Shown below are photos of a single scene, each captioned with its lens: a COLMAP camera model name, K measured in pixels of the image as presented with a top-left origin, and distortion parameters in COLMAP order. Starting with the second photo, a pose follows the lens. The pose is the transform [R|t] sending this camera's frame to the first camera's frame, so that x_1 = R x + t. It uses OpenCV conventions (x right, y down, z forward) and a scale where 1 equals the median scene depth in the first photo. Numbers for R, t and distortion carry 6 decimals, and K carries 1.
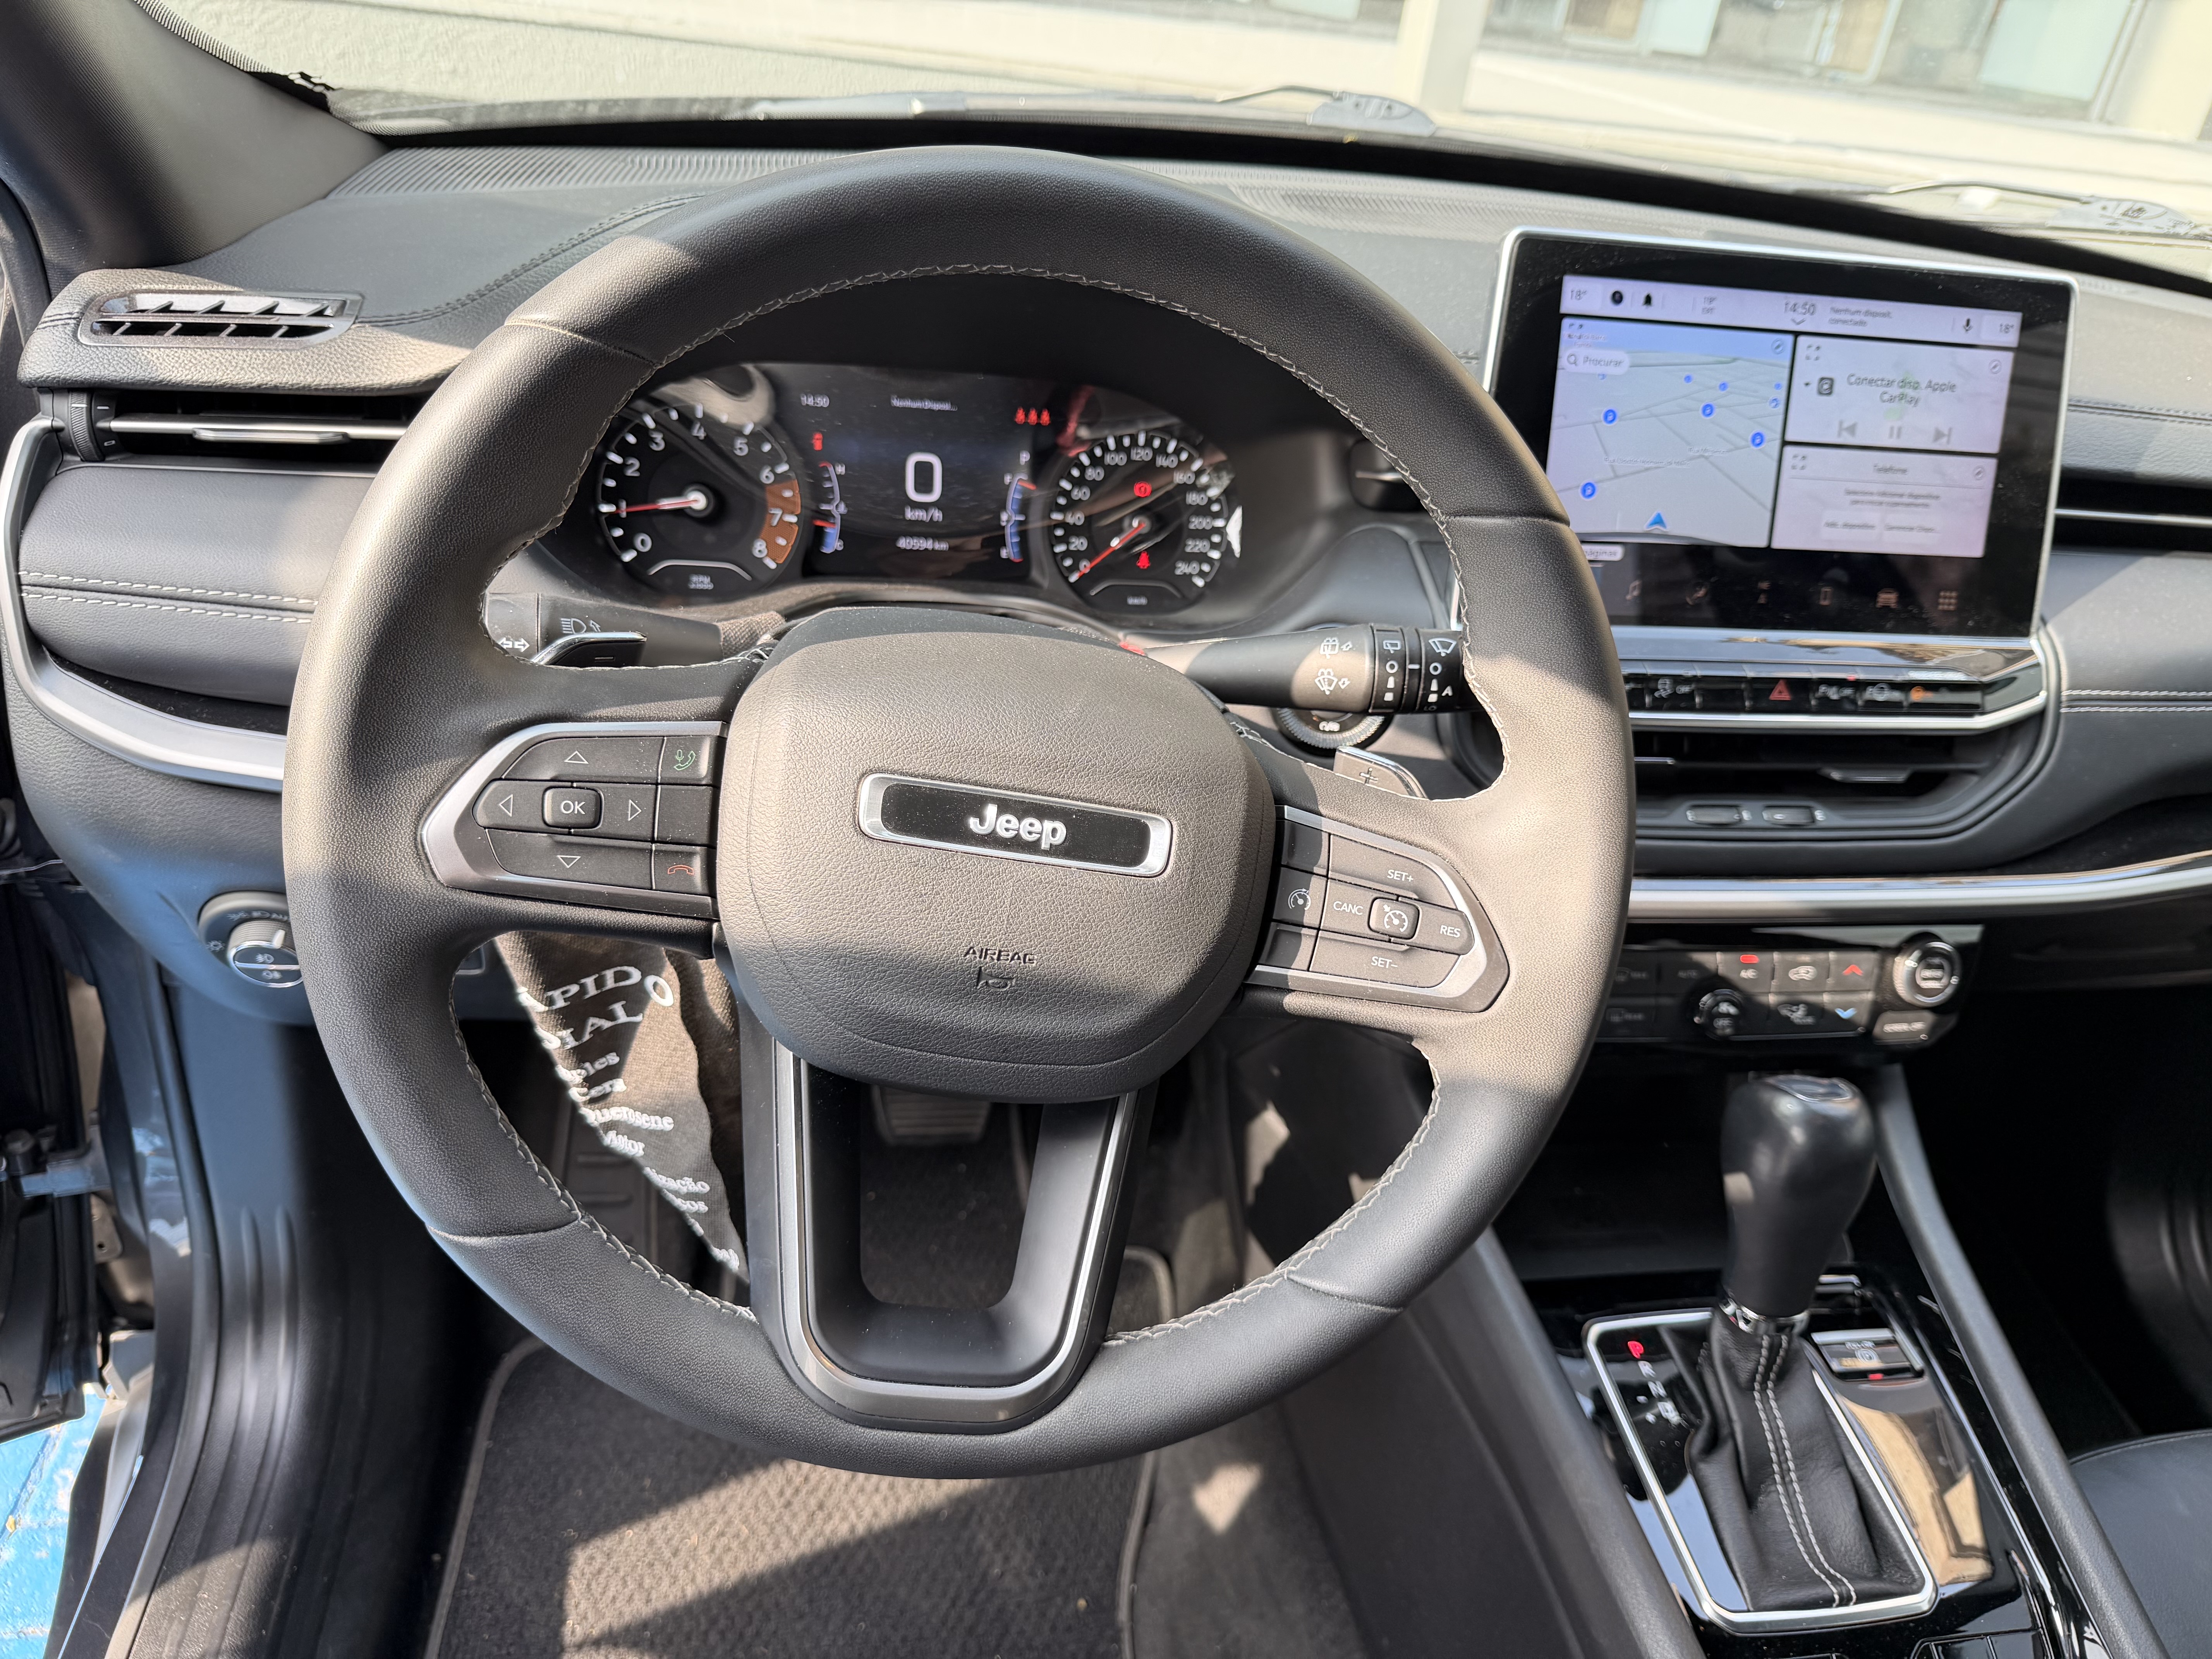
lens RADIAL K [[1525.0, 0, 1108.8], [0, 1525.0, 893.2], [0, 0, 1]] dist [-0.005351, -0.007287]
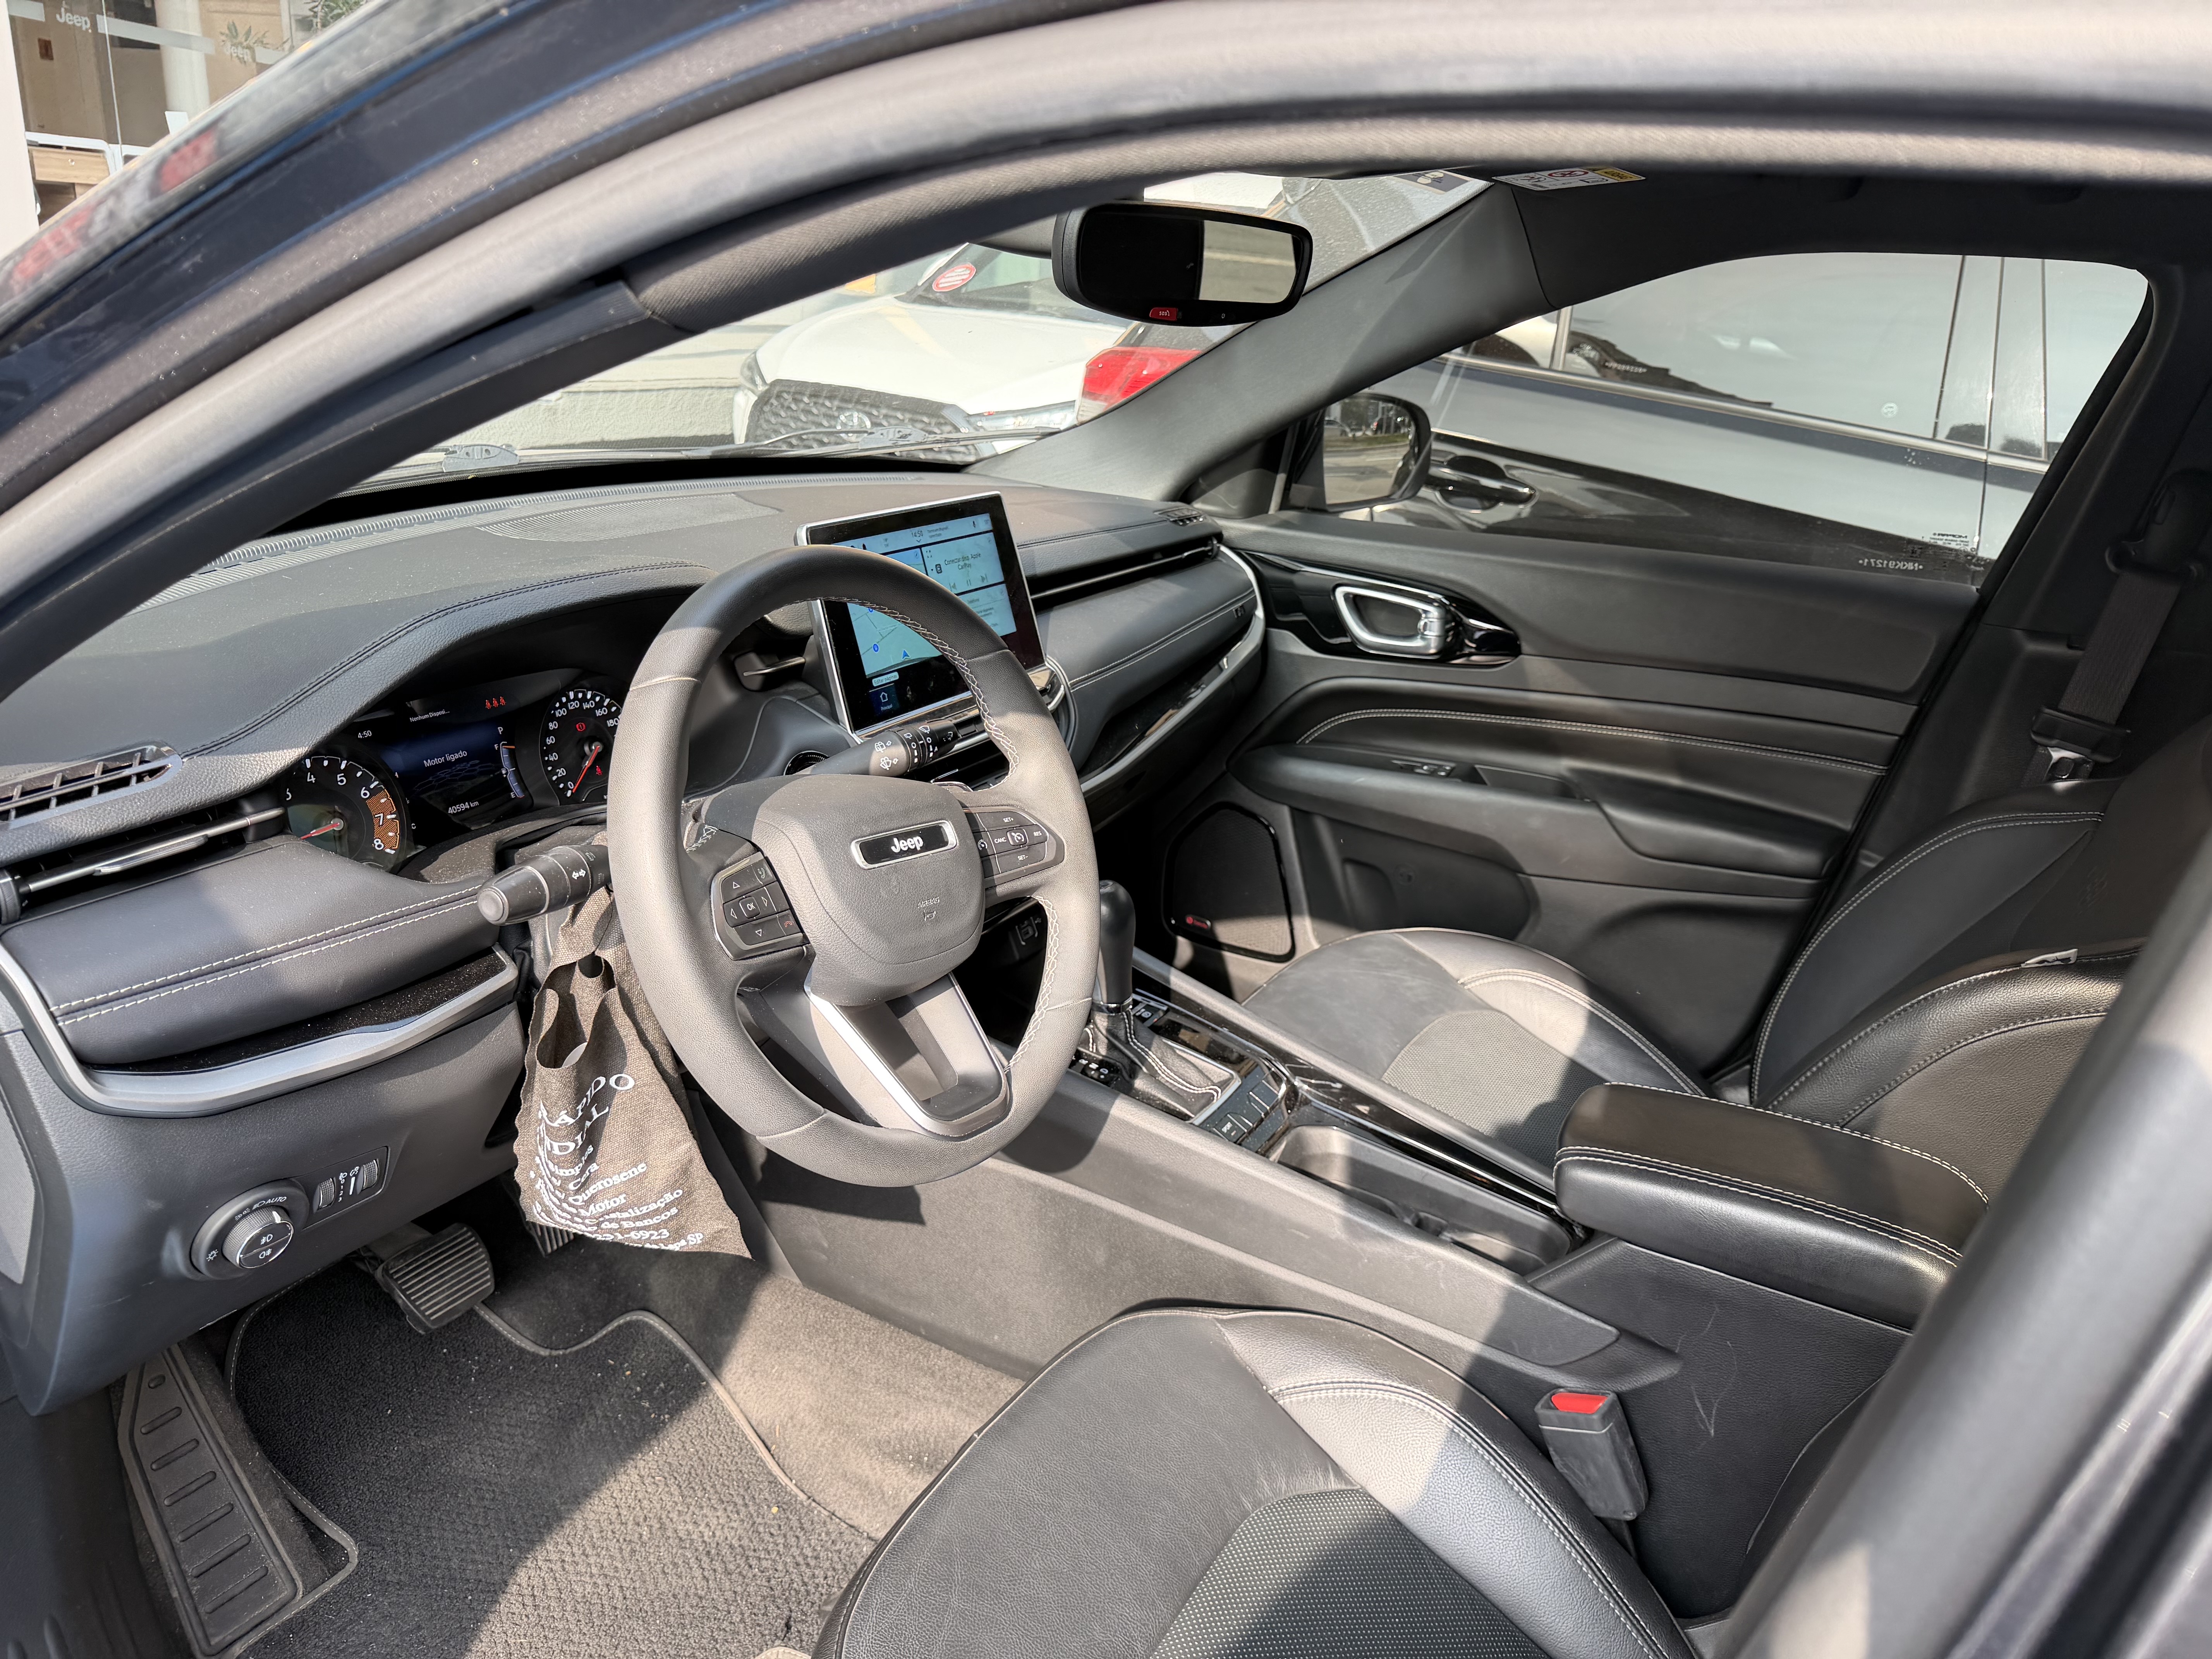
lens RADIAL K [[1568.4, 0, 1074.7], [0, 1568.4, 825.6], [0, 0, 1]] dist [0.058898, -0.223140]
pose [[0.636662, -0.324921, 0.699348, -0.870115], [0.425820, 0.904226, 0.032458, -0.023511], [-0.642914, 0.277131, 0.714044, -0.431063]]
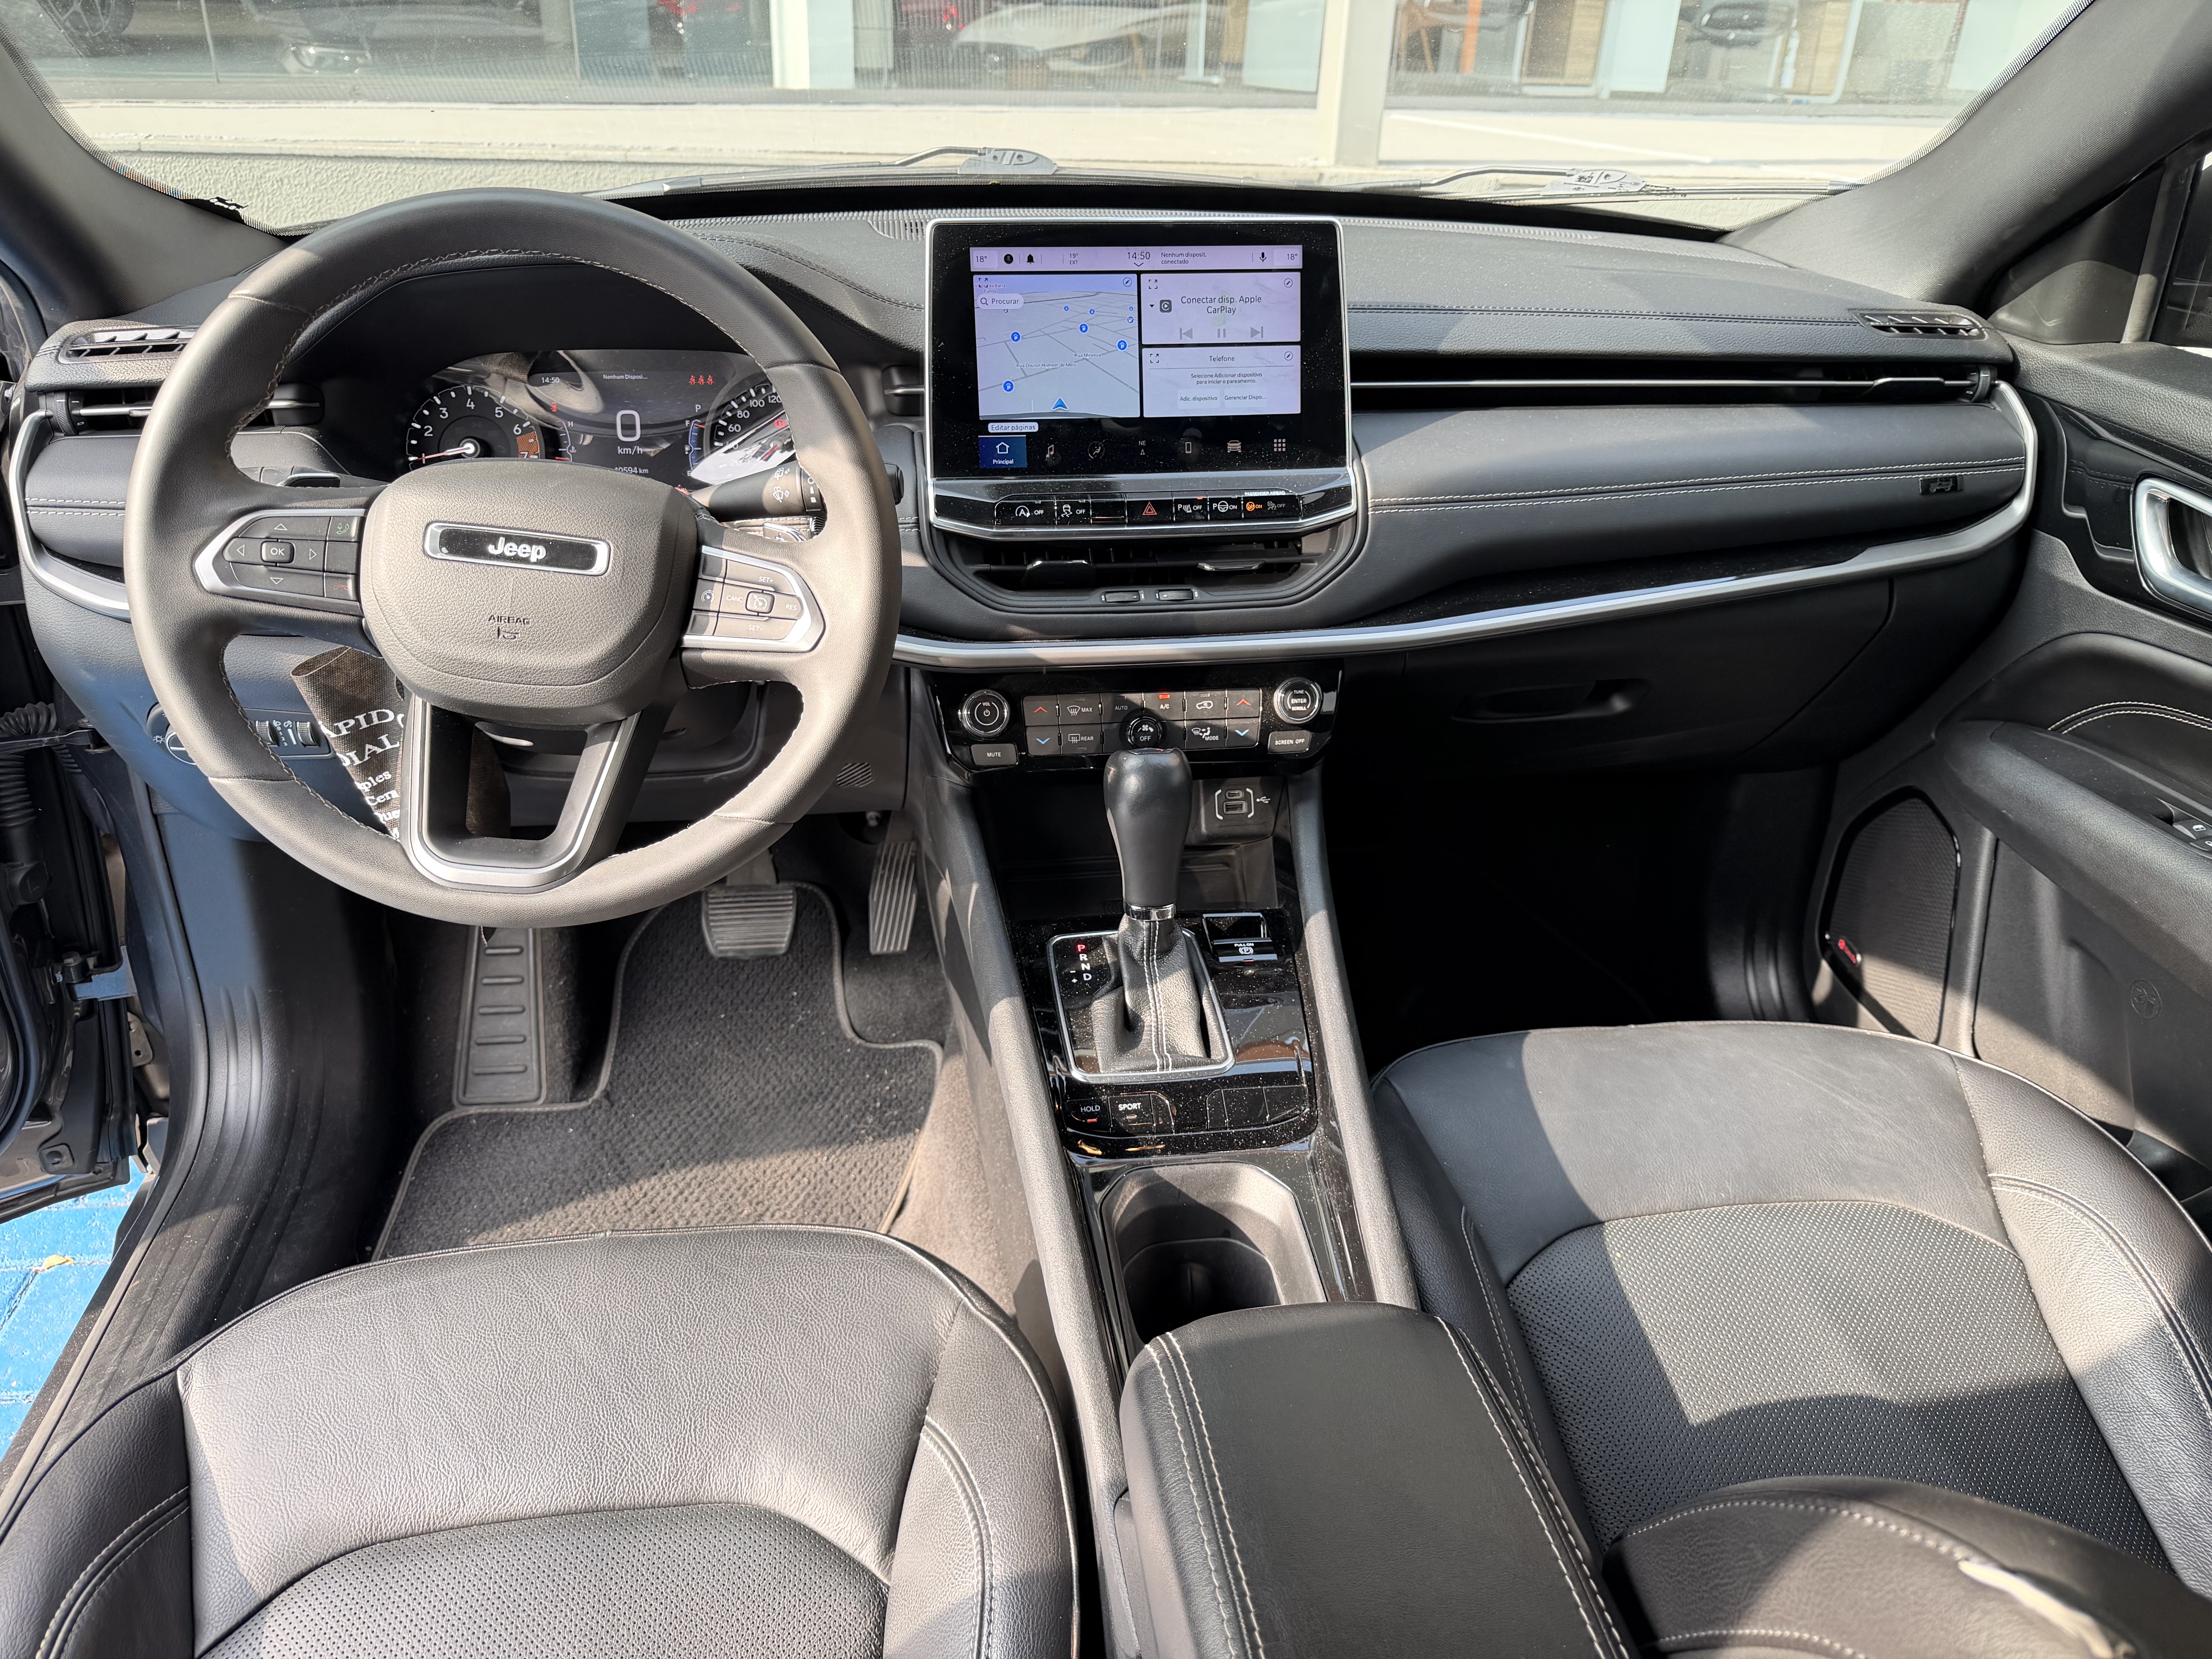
lens RADIAL K [[1508.5, 0, 1105.0], [0, 1508.5, 889.5], [0, 0, 1]] dist [0.037015, -0.051254]
pose [[0.995833, -0.058700, -0.069785, 0.456244], [0.055096, 0.997100, -0.052506, 0.304747], [0.072665, 0.048442, 0.996179, -0.453597]]
